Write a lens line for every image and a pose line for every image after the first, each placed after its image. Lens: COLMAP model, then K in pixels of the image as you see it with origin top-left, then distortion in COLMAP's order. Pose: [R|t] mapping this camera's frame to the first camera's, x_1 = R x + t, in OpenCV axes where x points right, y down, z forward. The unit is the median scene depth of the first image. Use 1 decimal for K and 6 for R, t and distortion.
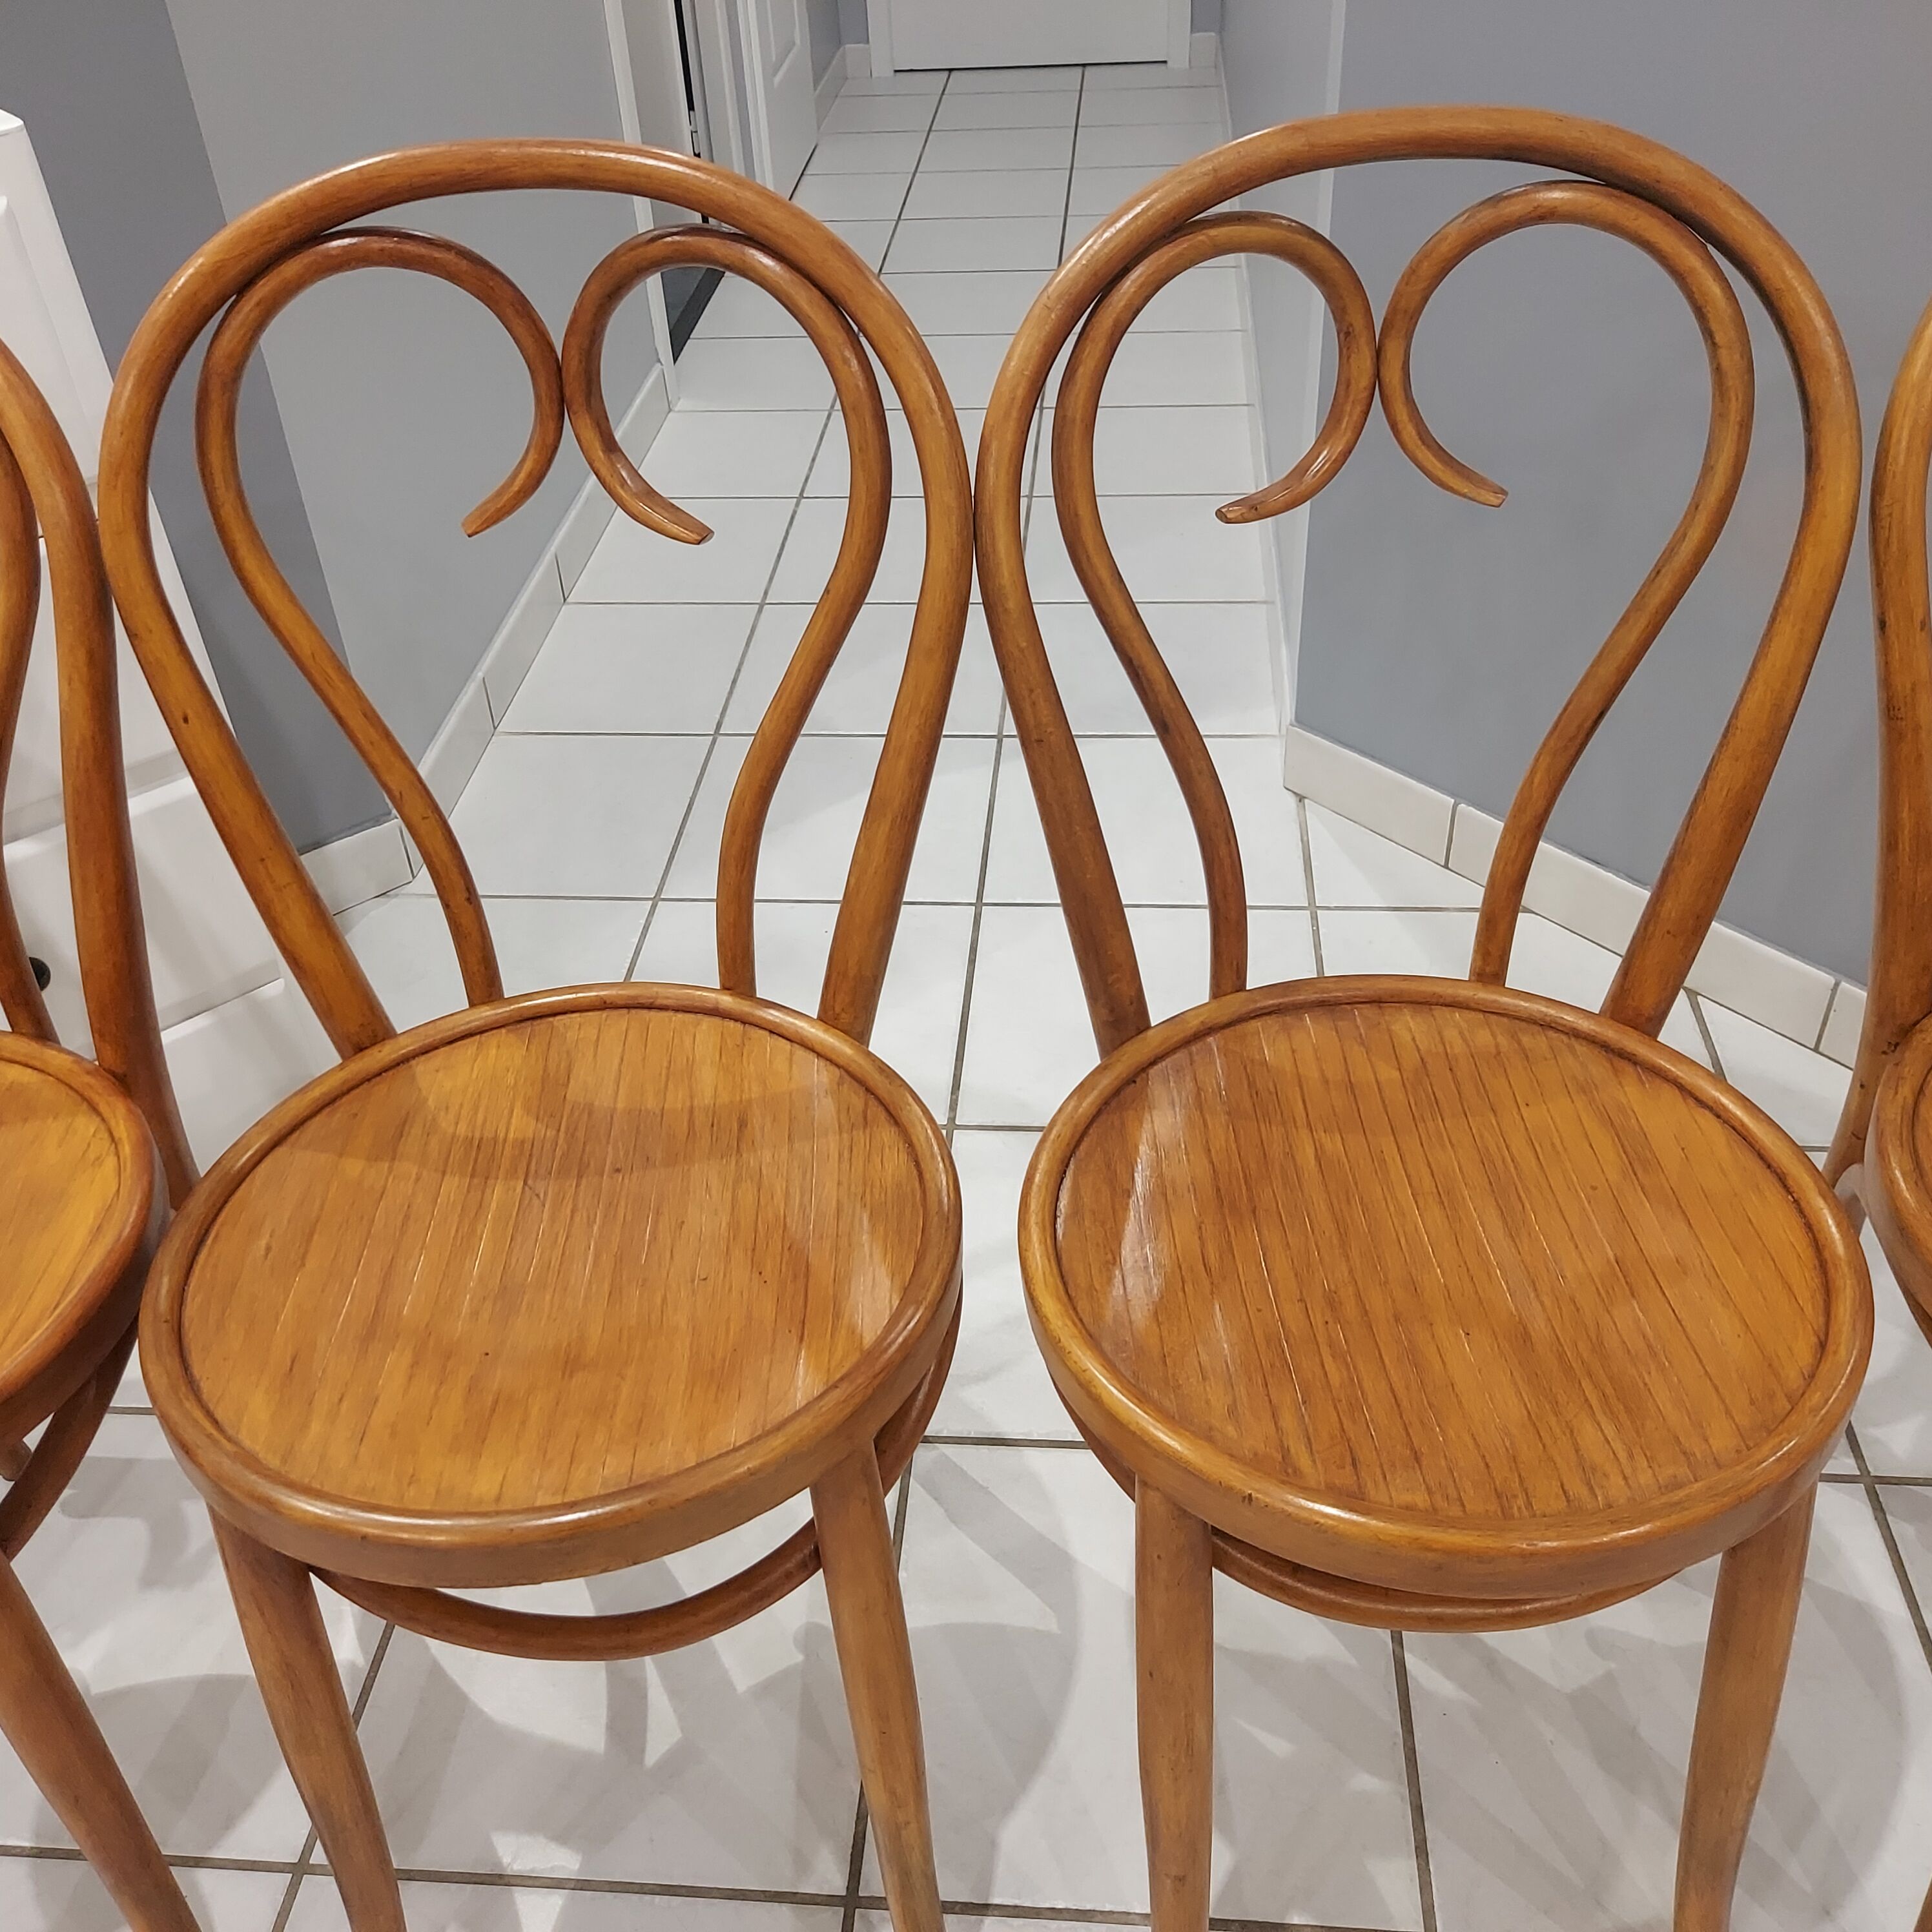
lens RADIAL K [[1823.0, 0, 955.3], [0, 1823.0, 958.3], [0, 0, 1]] dist [0.029903, 0.000000]
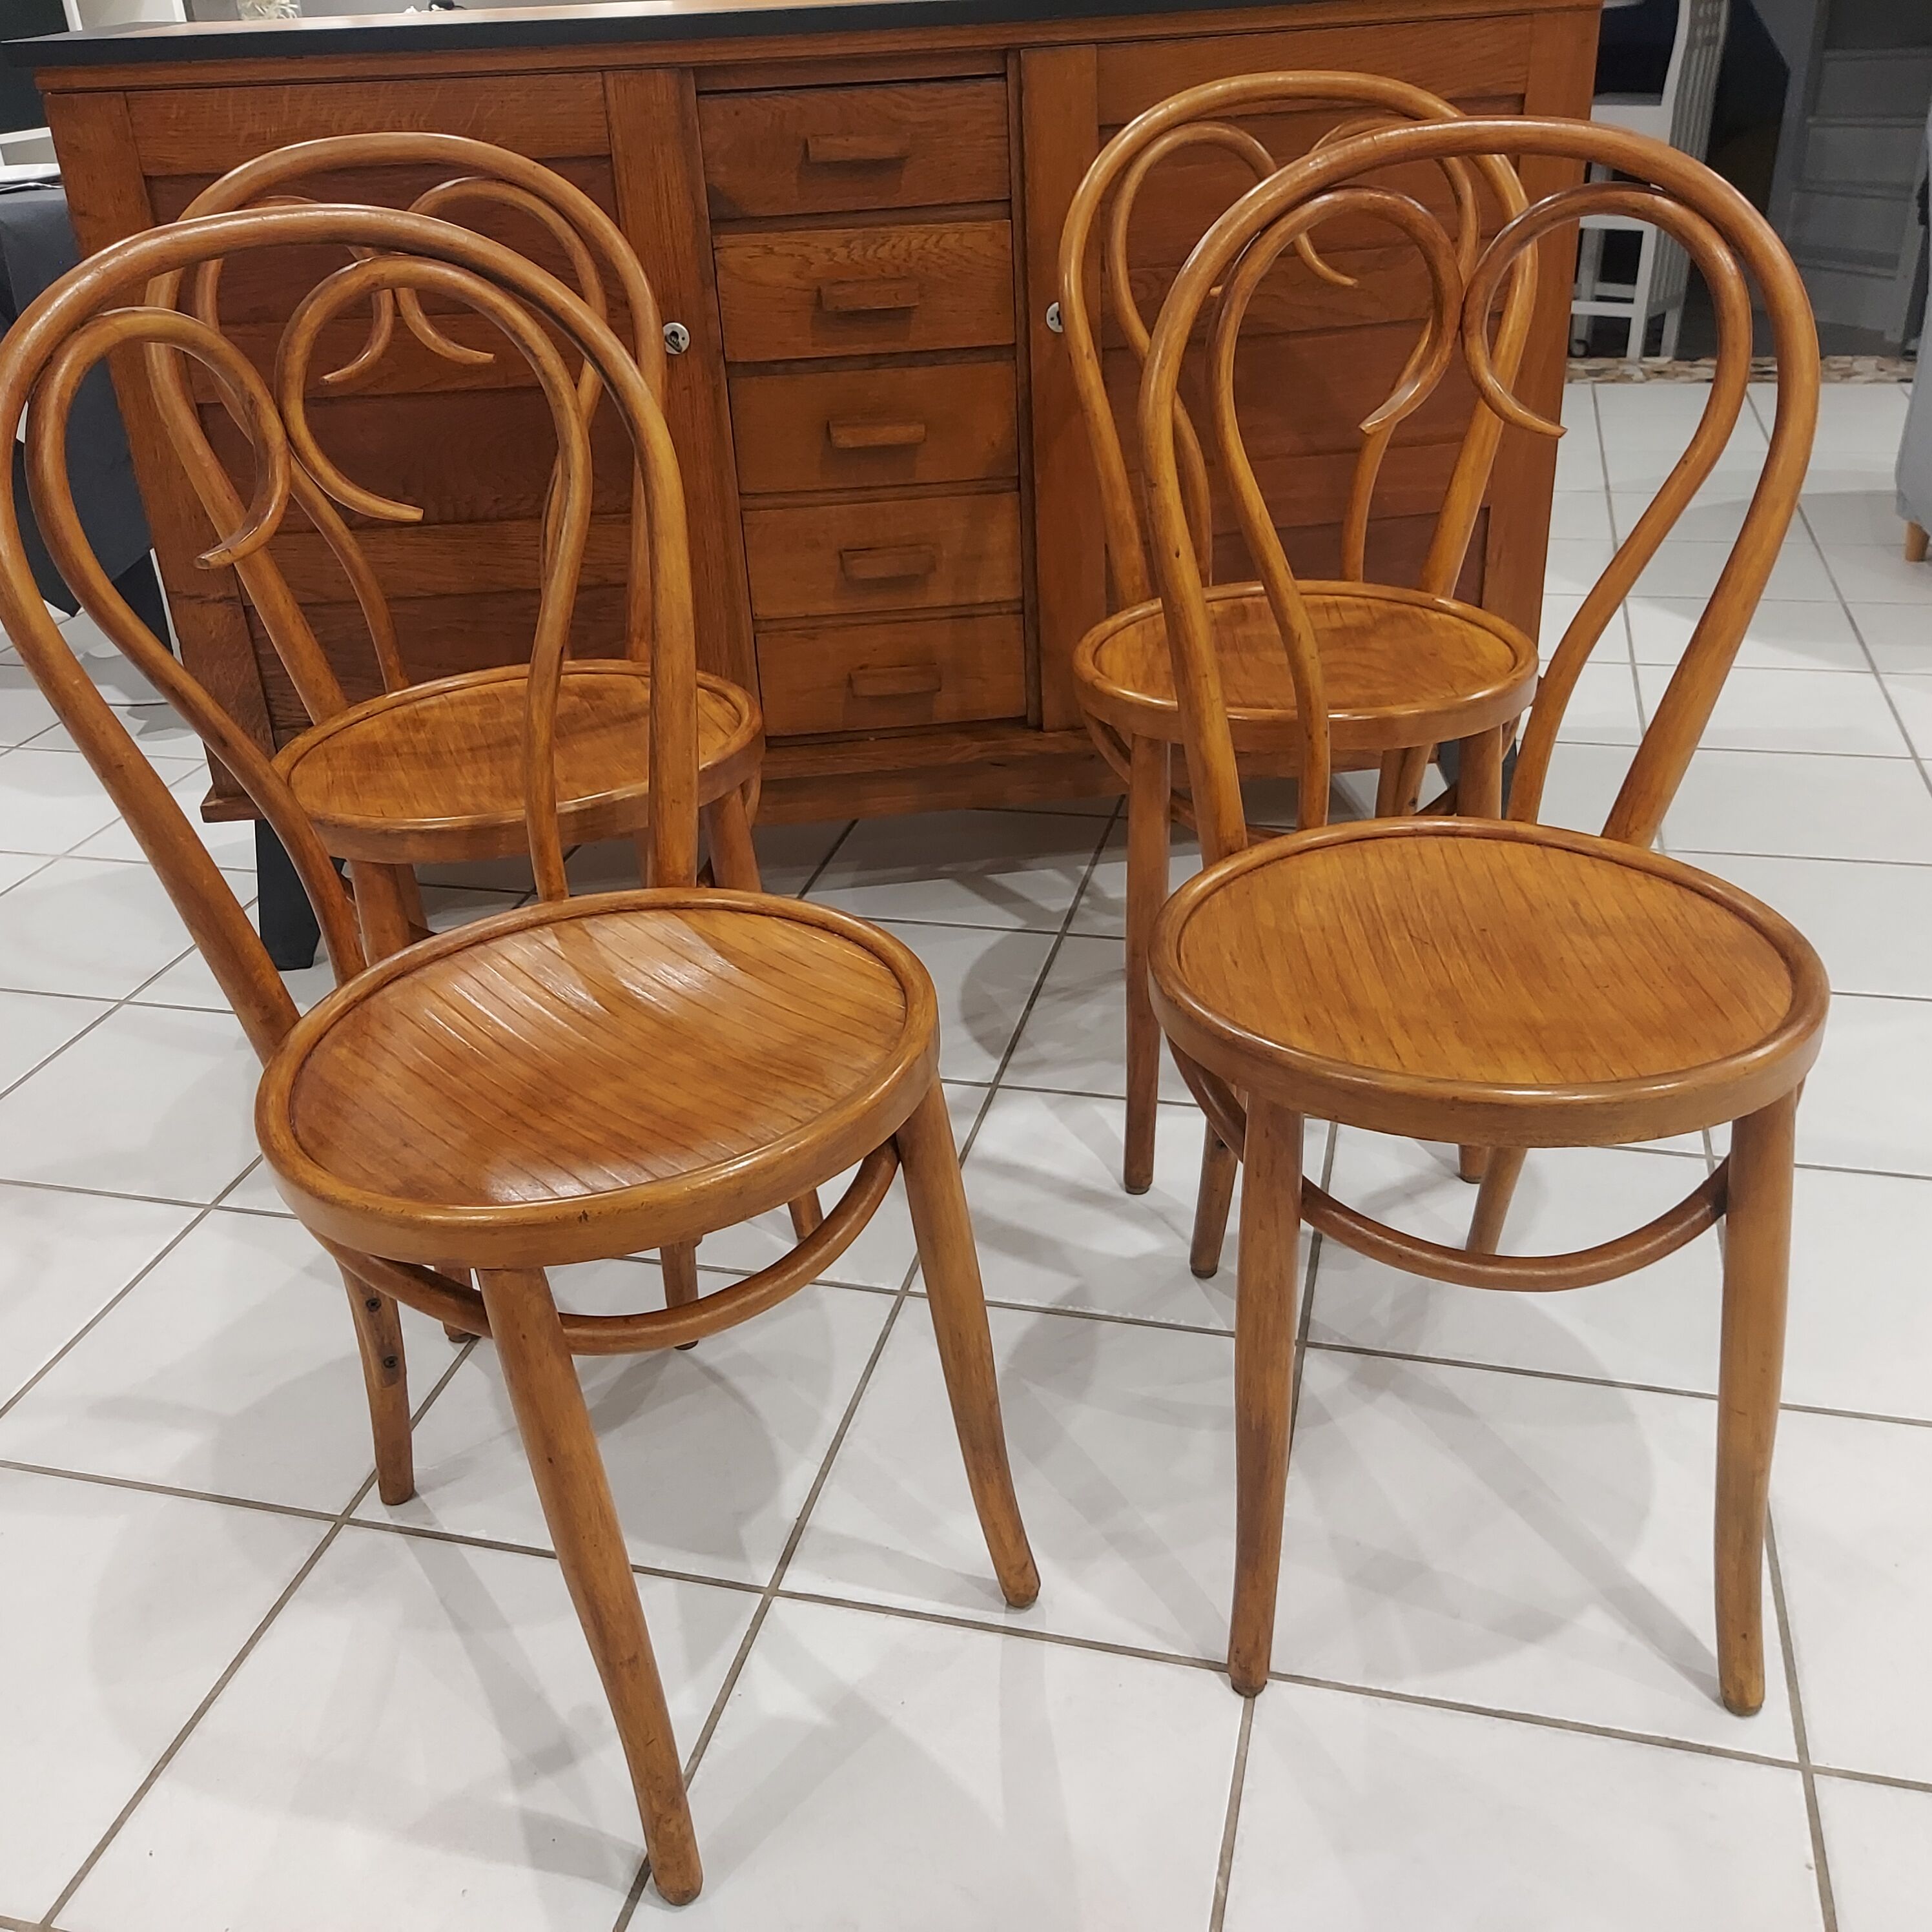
lens RADIAL K [[1823.0, 0, 942.3], [0, 1823.0, 976.8], [0, 0, 1]] dist [0.029903, 0.000000]
pose [[0.997836, 0.030343, -0.058331, -0.498384], [-0.038040, 0.990013, -0.135744, 0.343681], [0.053629, 0.137669, 0.989025, -0.239799]]
